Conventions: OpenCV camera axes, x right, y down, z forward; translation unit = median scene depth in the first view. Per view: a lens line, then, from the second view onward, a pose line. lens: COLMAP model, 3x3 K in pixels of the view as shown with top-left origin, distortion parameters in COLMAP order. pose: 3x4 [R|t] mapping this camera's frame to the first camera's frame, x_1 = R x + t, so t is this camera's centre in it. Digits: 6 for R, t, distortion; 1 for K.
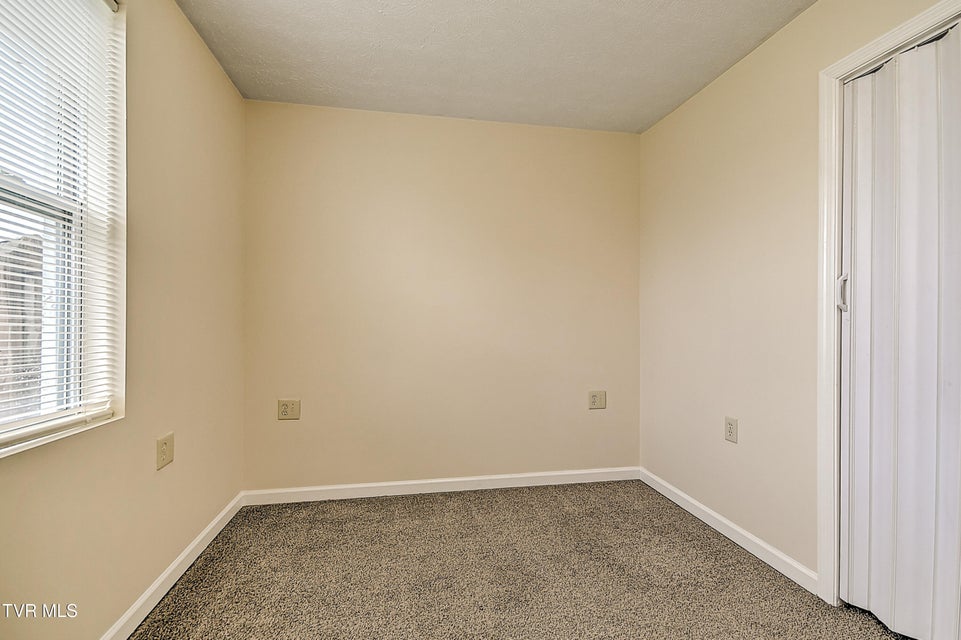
lens RADIAL K [[418.7, 0, 479.3], [0, 418.7, 323.8], [0, 0, 1]] dist [0.009127, -0.003760]
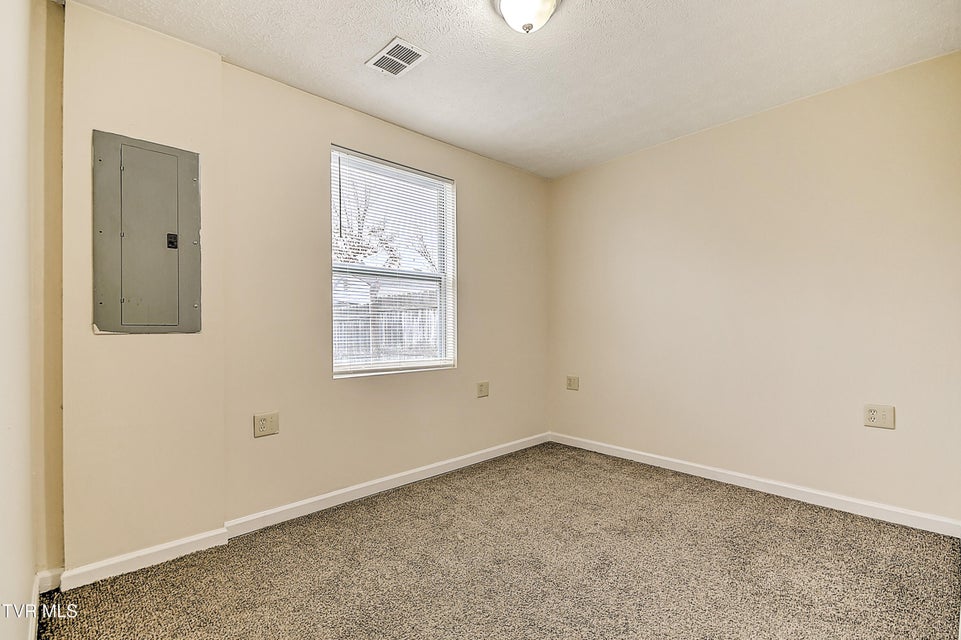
lens RADIAL K [[418.7, 0, 502.2], [0, 418.7, 326.9], [0, 0, 1]] dist [0.009127, -0.003760]
pose [[0.578233, -0.005004, -0.815856, 0.661474], [0.011414, 0.999933, 0.001957, 0.004502], [0.815792, -0.010444, 0.578252, -0.044207]]
